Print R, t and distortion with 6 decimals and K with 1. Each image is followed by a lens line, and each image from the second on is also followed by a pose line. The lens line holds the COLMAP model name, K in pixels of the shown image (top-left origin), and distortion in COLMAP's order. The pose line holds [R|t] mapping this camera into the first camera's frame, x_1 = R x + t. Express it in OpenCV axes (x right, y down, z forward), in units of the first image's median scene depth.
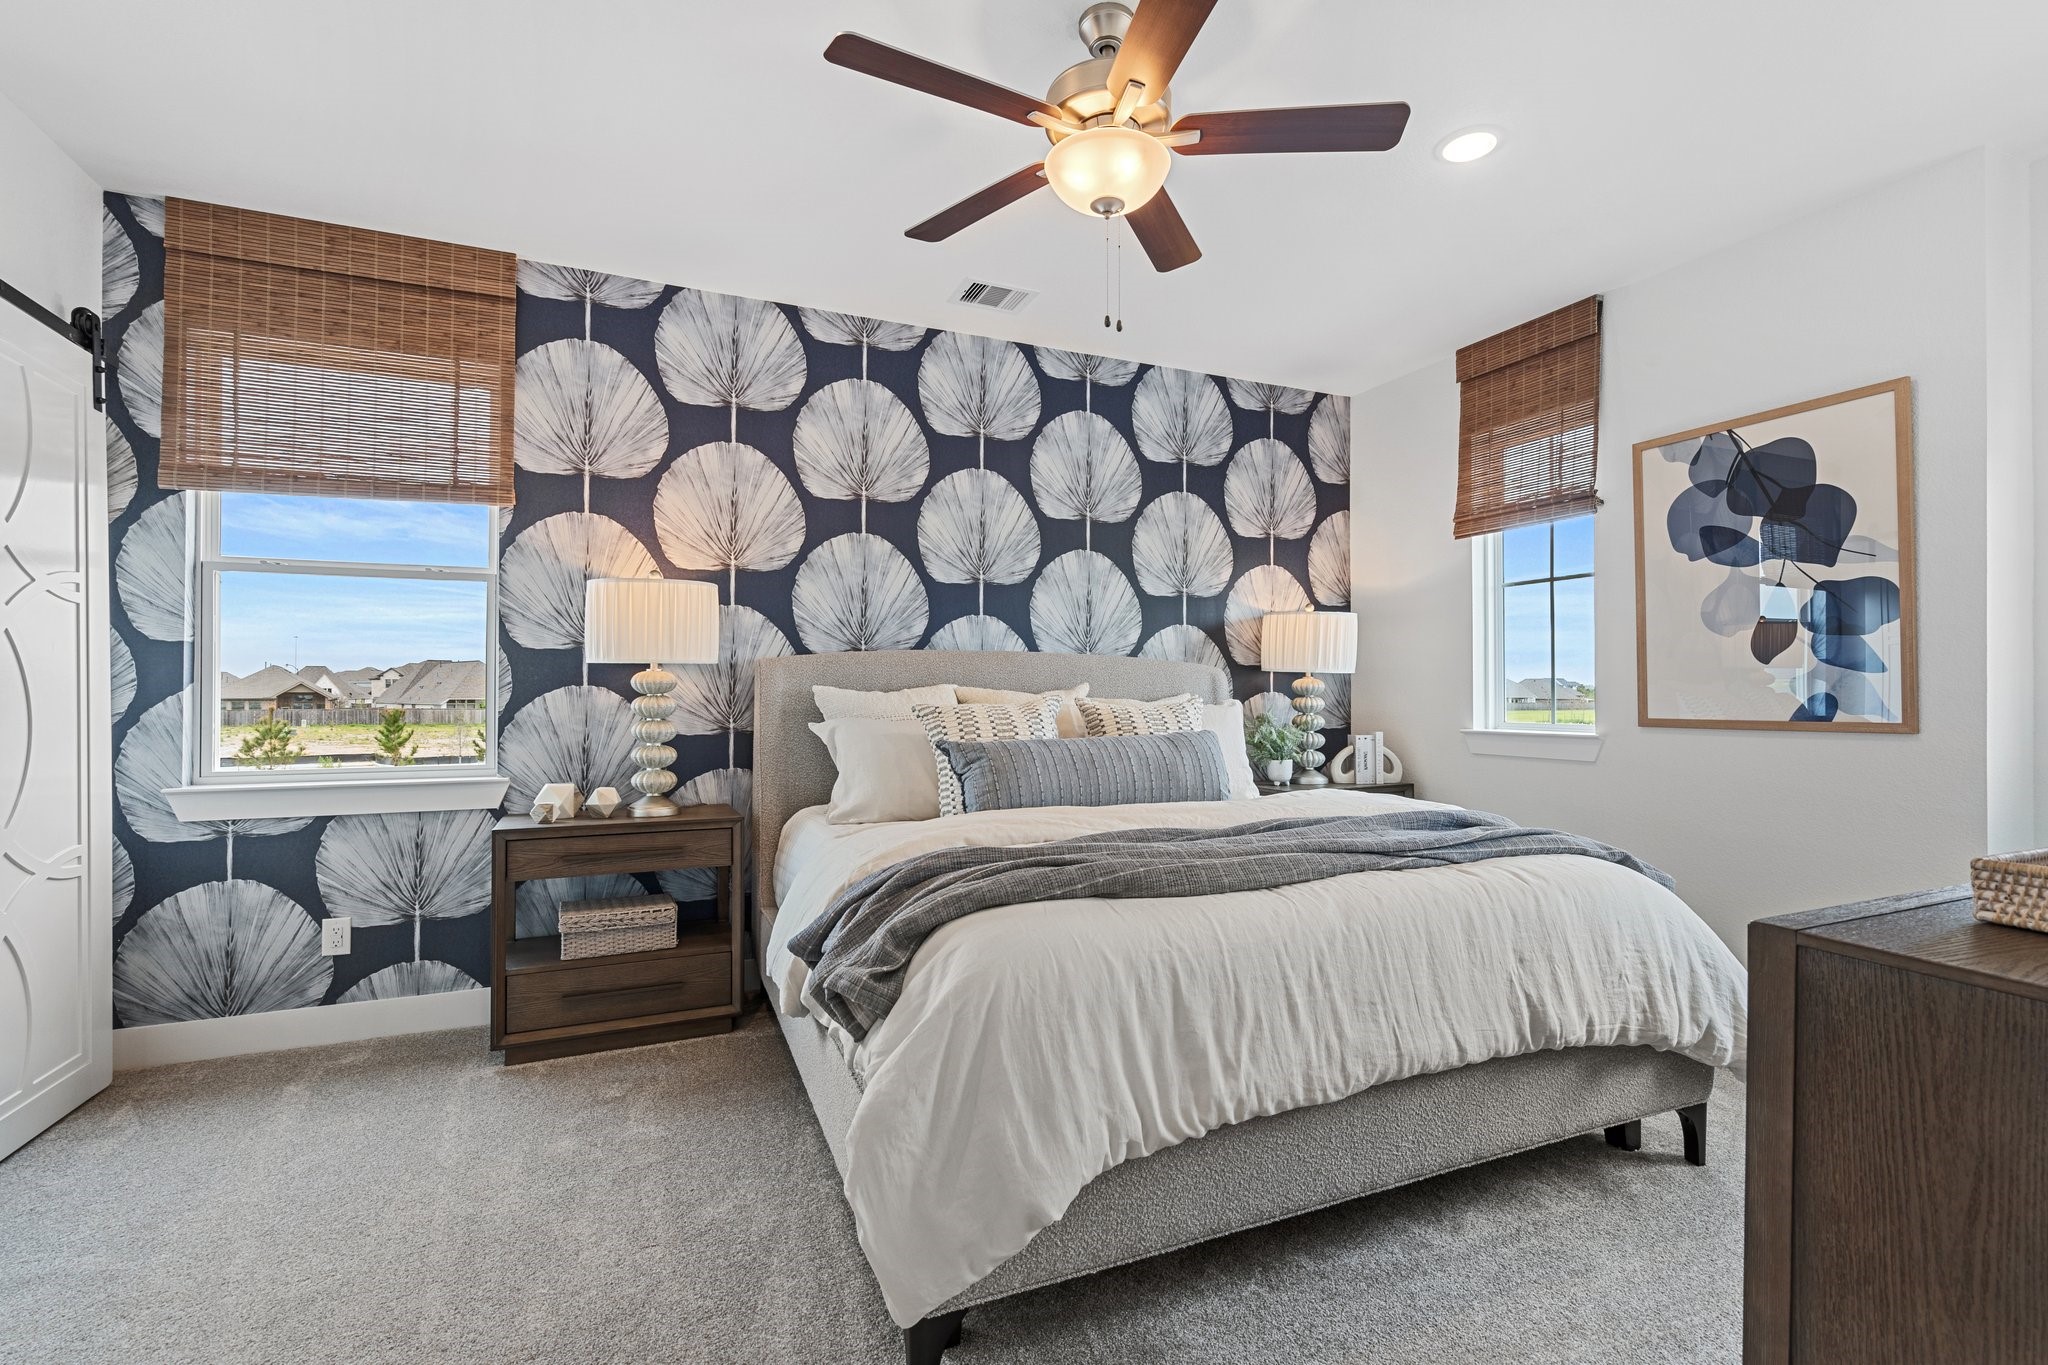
lens RADIAL K [[930.0, 0, 1017.2], [0, 930.0, 685.7], [0, 0, 1]] dist [-0.001095, 0.001368]
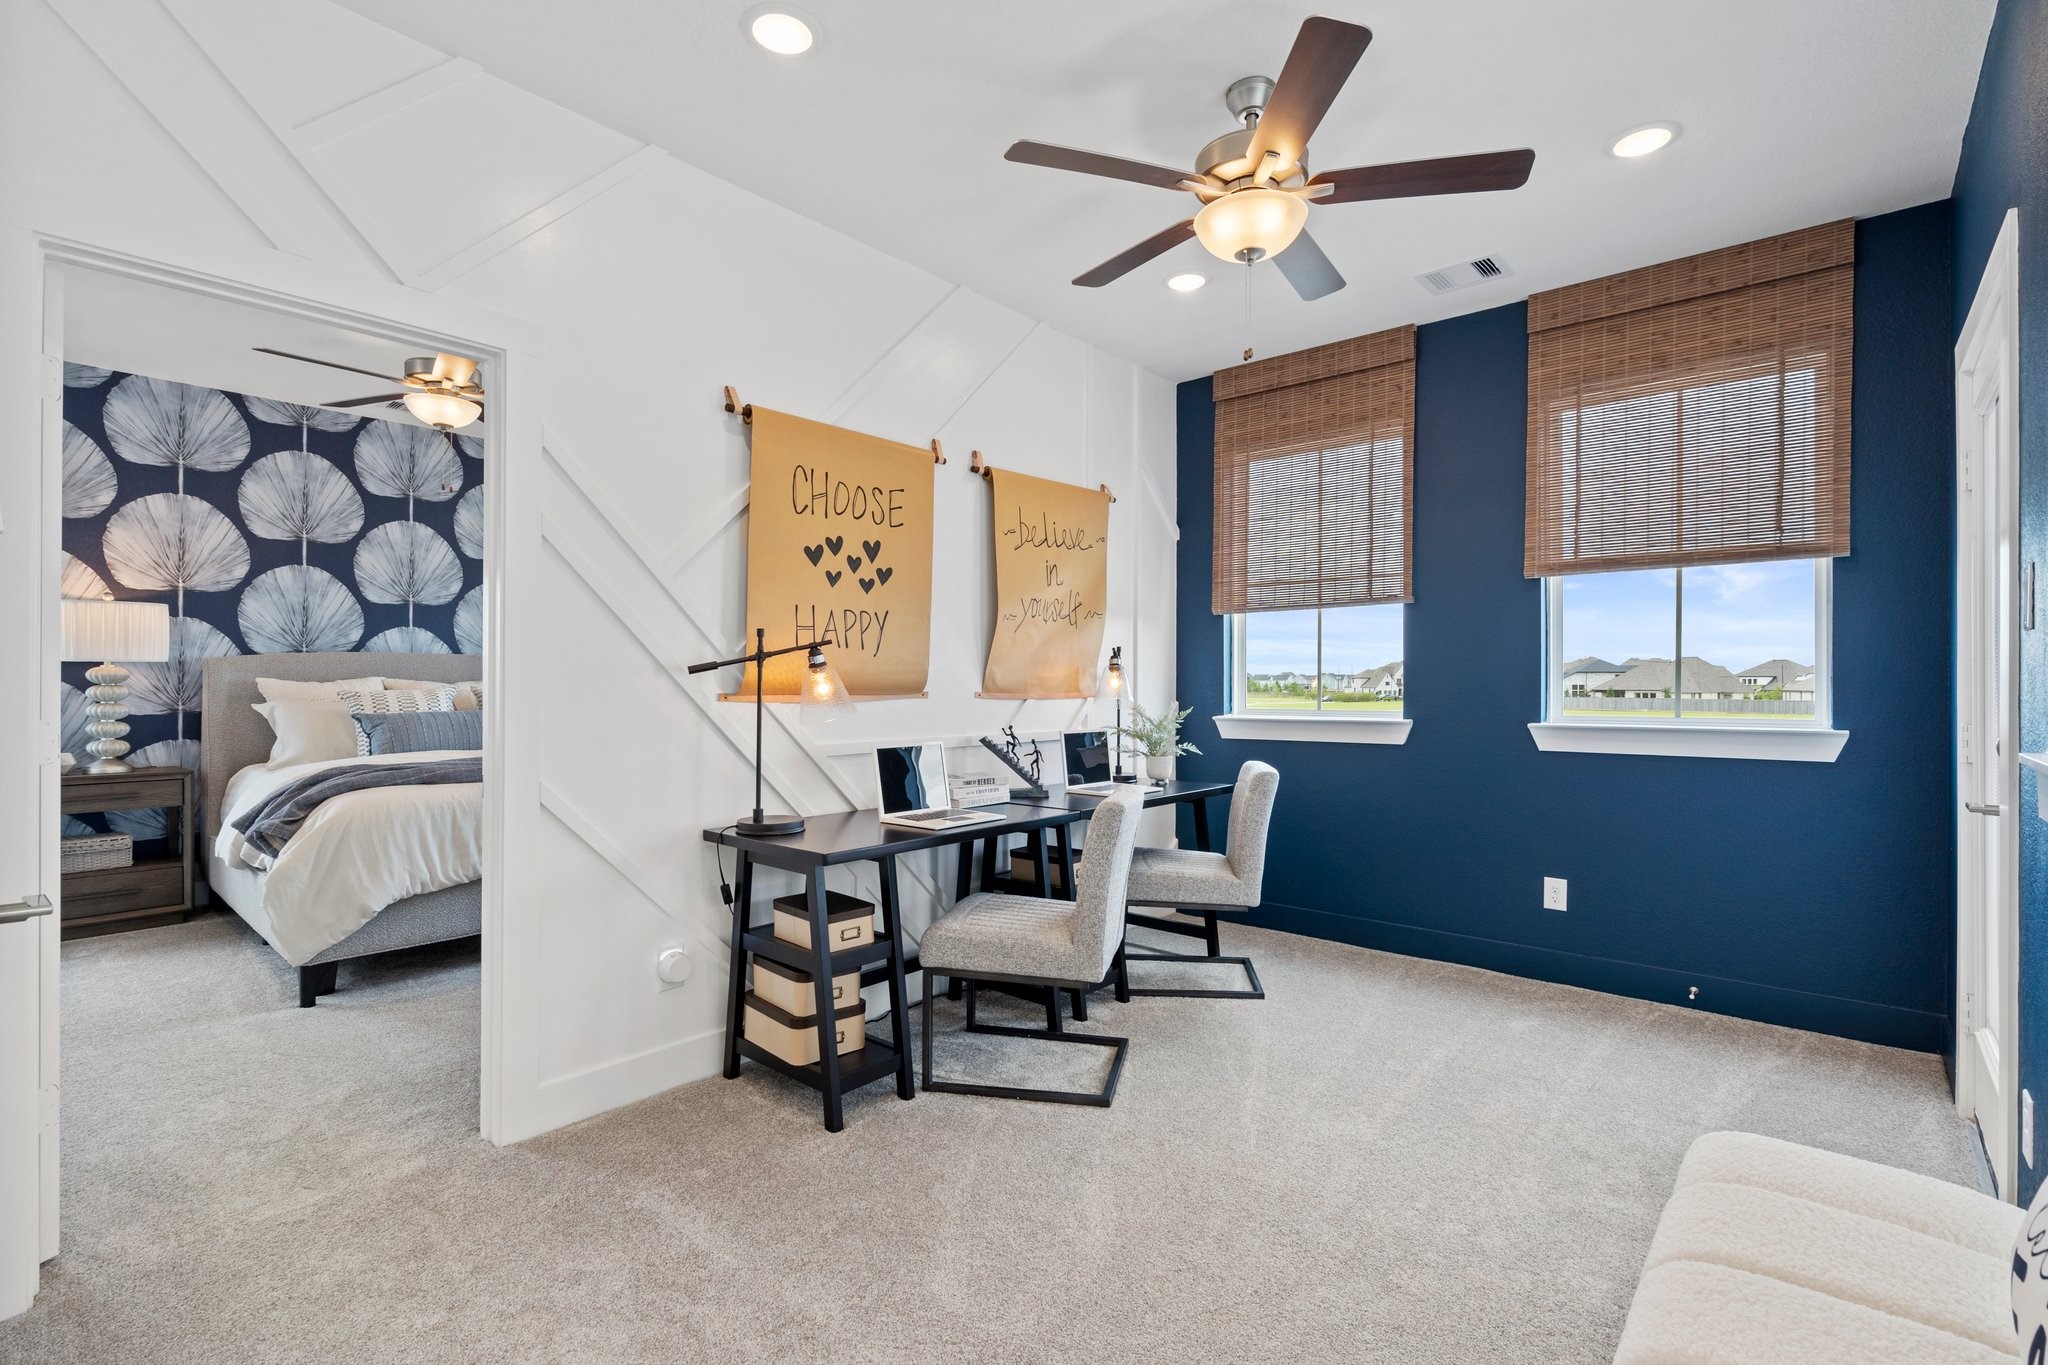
lens RADIAL K [[930.0, 0, 1017.2], [0, 930.0, 685.7], [0, 0, 1]] dist [-0.001095, 0.001368]
pose [[0.900140, -0.001495, 0.435599, 0.204156], [-0.003044, 0.999948, 0.009722, -0.005381], [-0.435591, -0.010077, 0.900088, -0.768283]]
